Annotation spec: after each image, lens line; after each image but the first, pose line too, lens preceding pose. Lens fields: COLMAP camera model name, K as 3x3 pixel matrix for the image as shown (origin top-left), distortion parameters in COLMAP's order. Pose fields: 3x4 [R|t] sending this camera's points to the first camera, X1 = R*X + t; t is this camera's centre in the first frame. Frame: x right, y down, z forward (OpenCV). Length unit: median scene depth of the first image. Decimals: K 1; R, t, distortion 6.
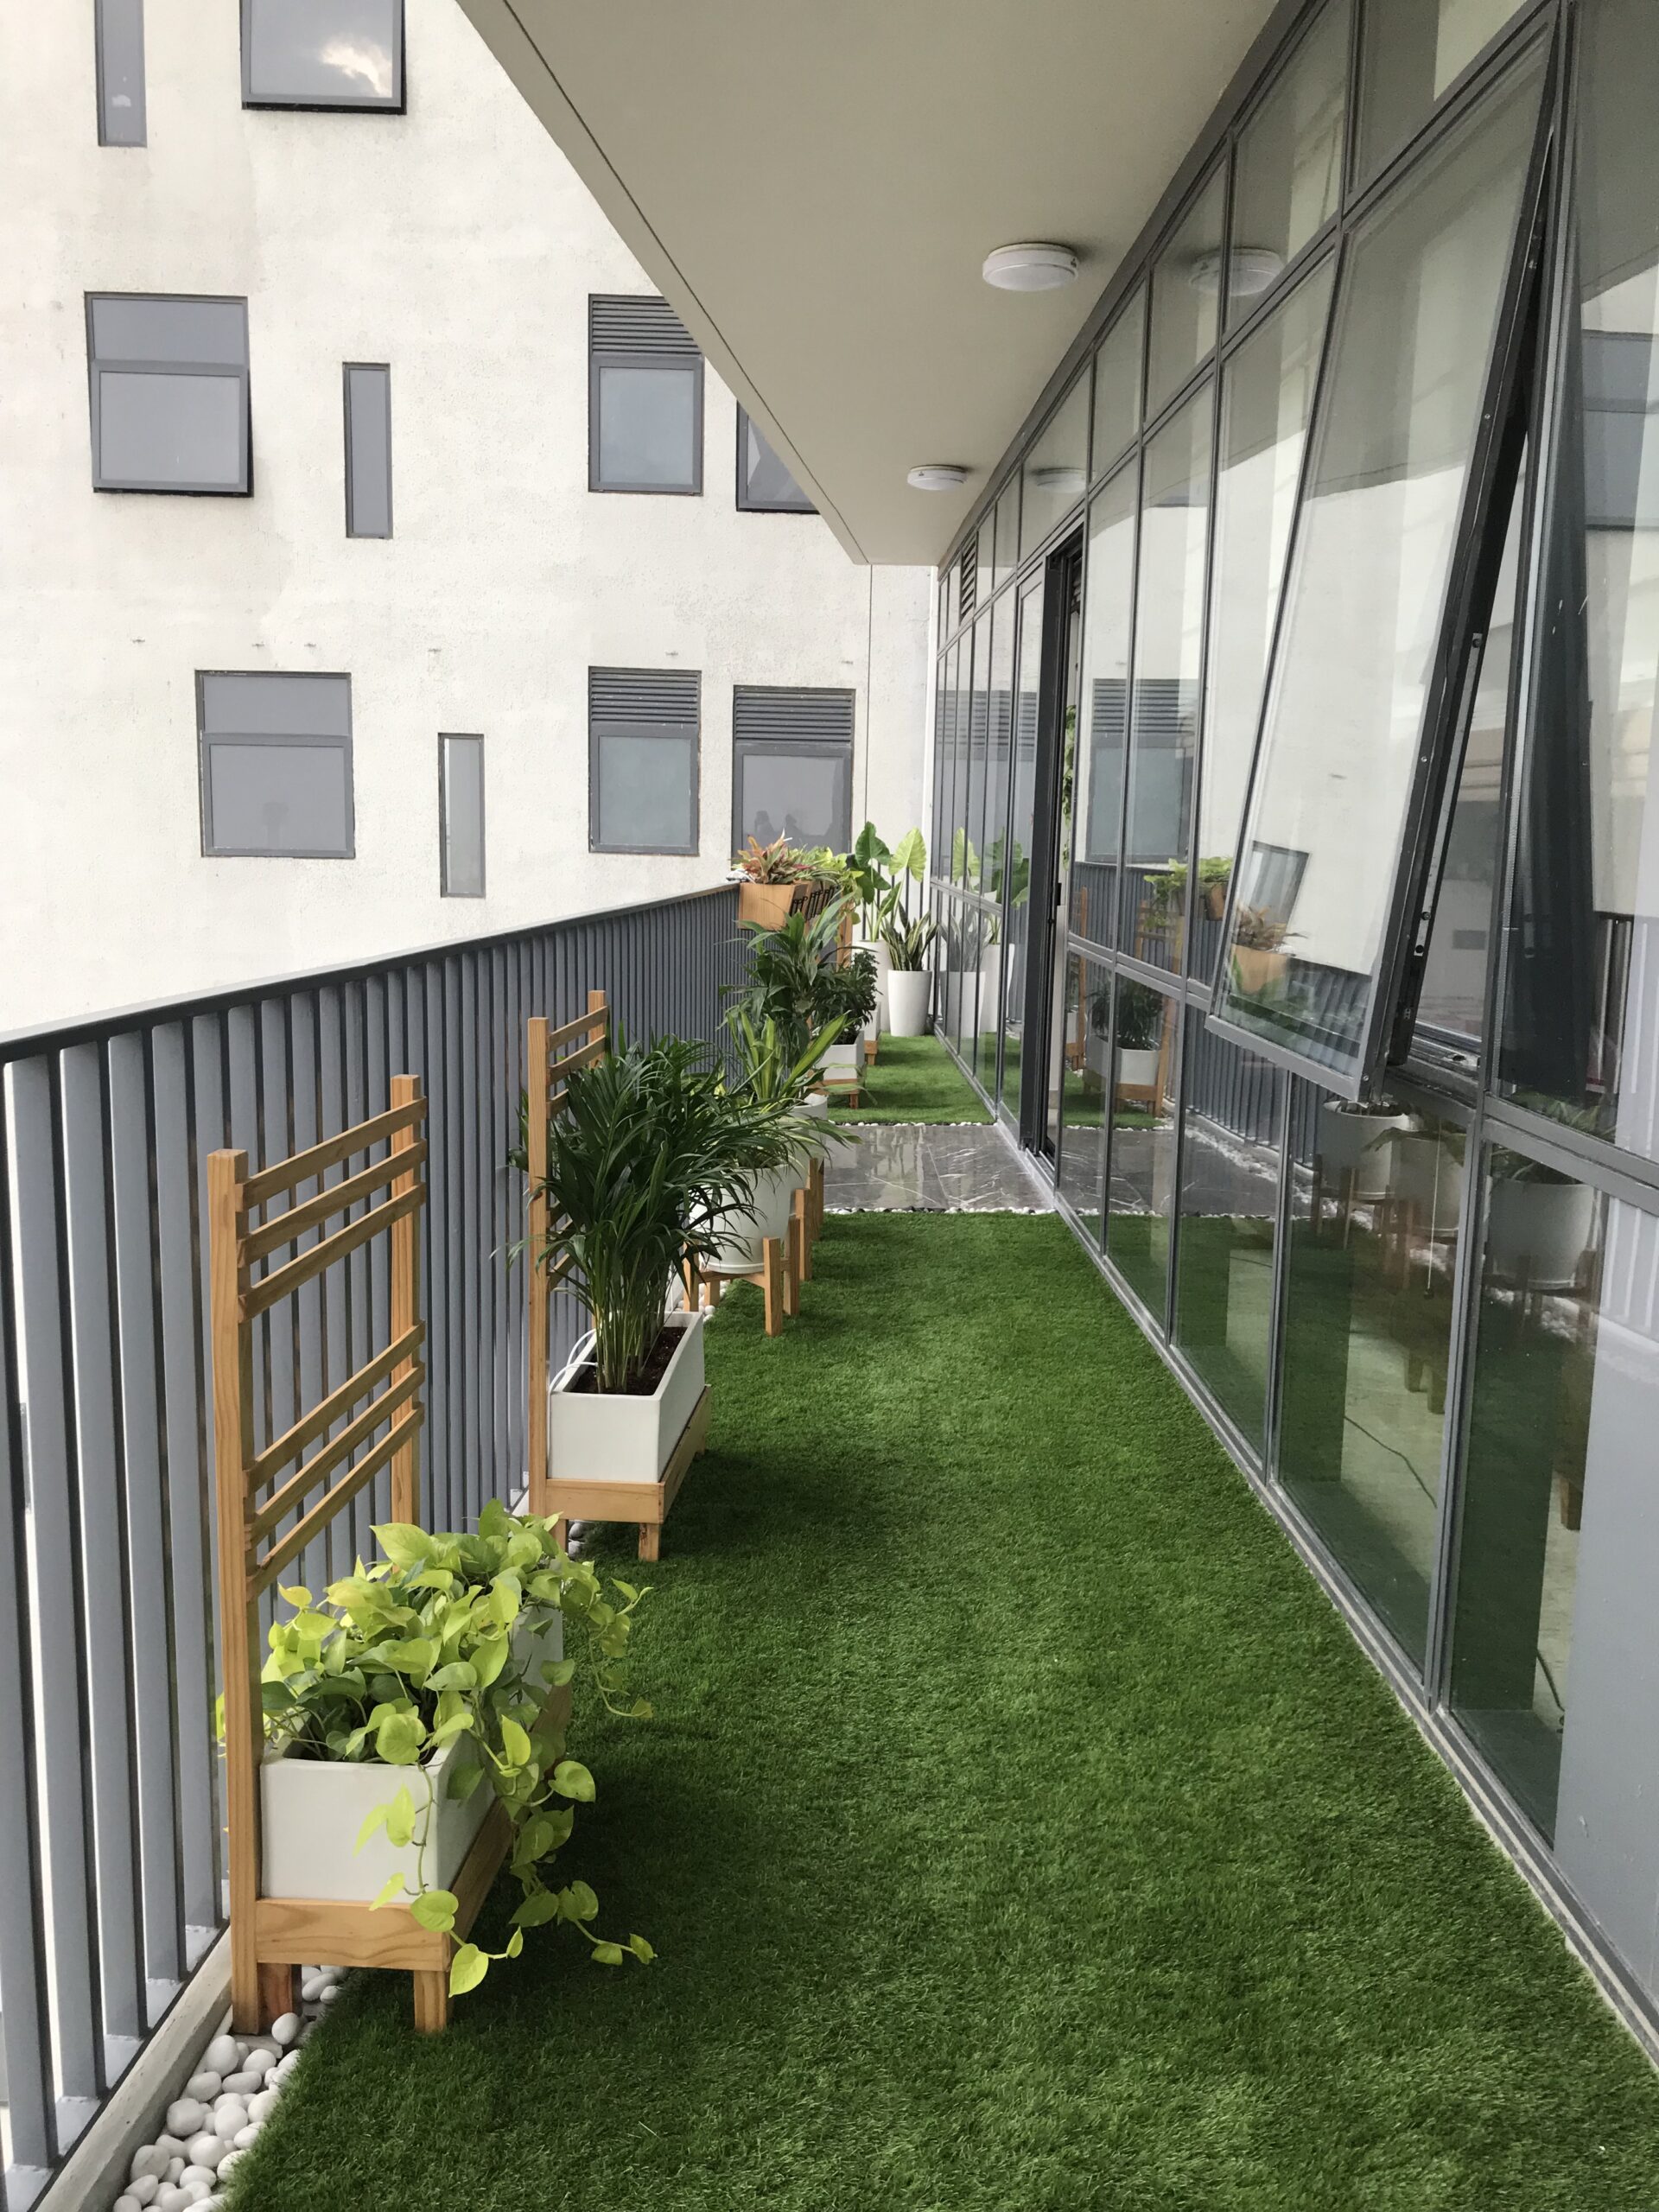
lens RADIAL K [[1900.0, 0, 824.5], [0, 1900.0, 1169.8], [0, 0, 1]] dist [0.041466, -0.003439]
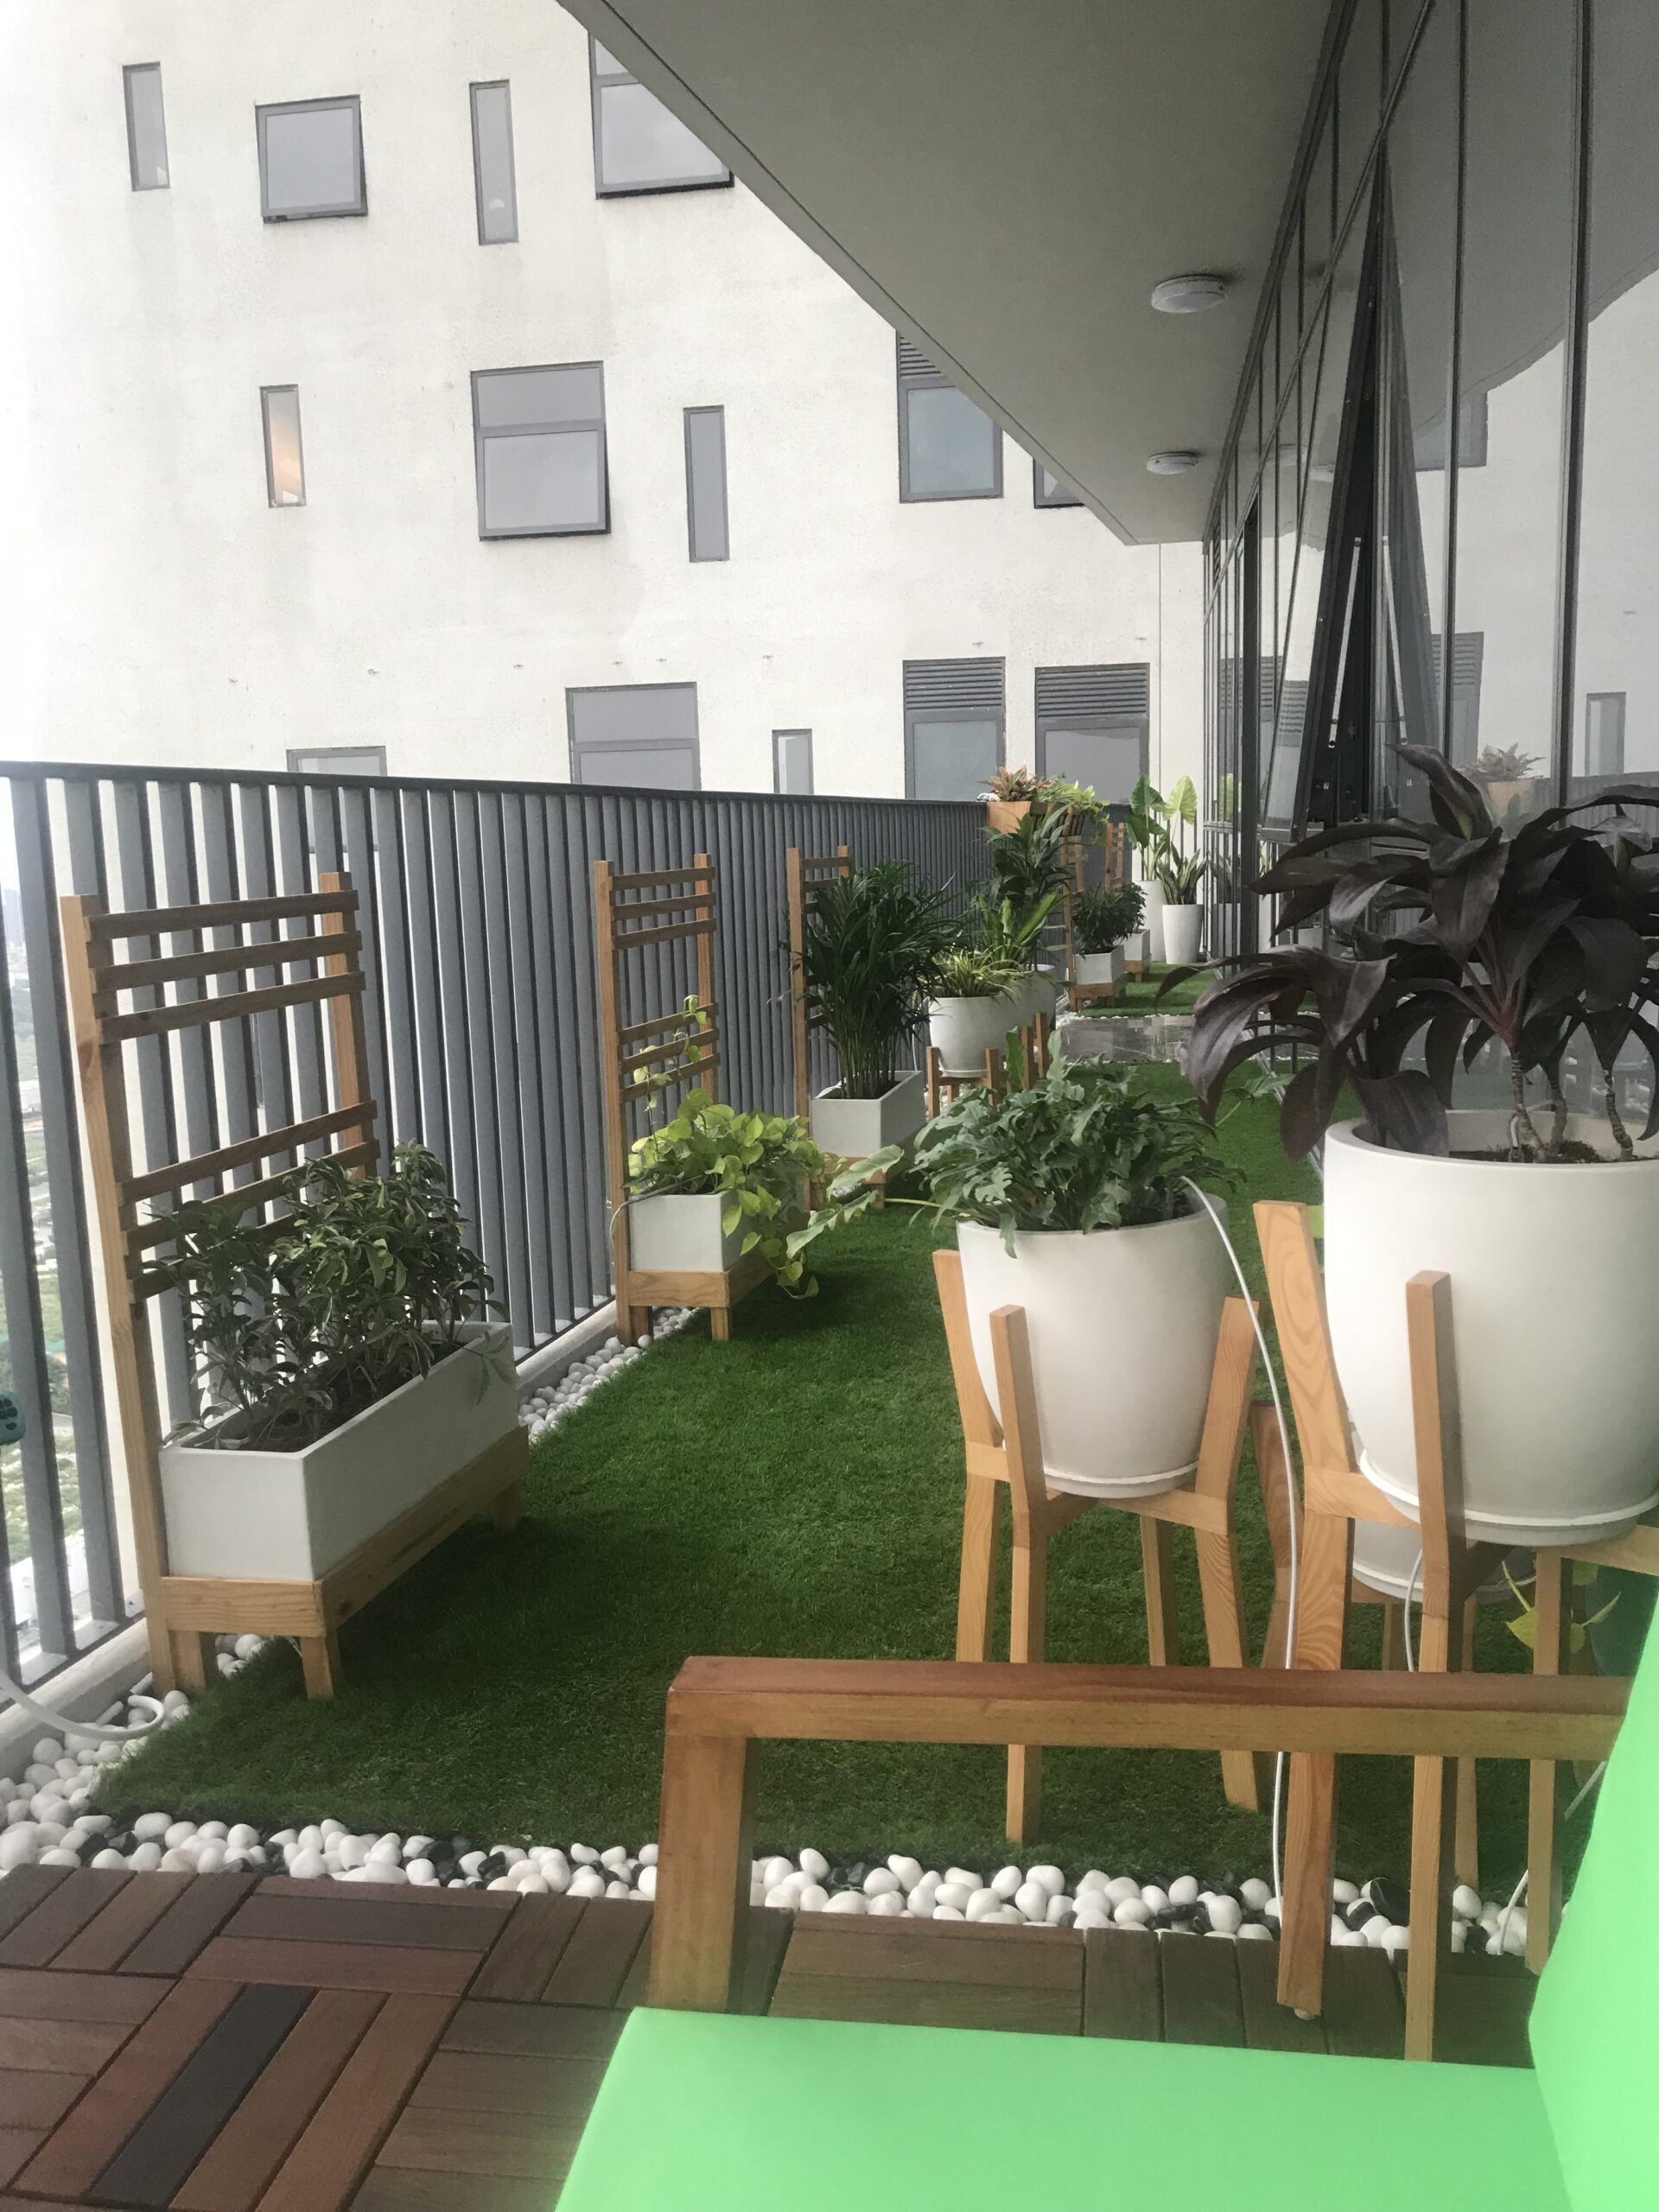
lens RADIAL K [[1878.6, 0, 829.5], [0, 1878.6, 1106.0], [0, 0, 1]] dist [0.108756, -0.002125]
pose [[0.983354, -0.027957, -0.179535, 0.031318], [0.022431, 0.999212, -0.032736, 0.038530], [0.180309, 0.028164, 0.983207, -0.104972]]
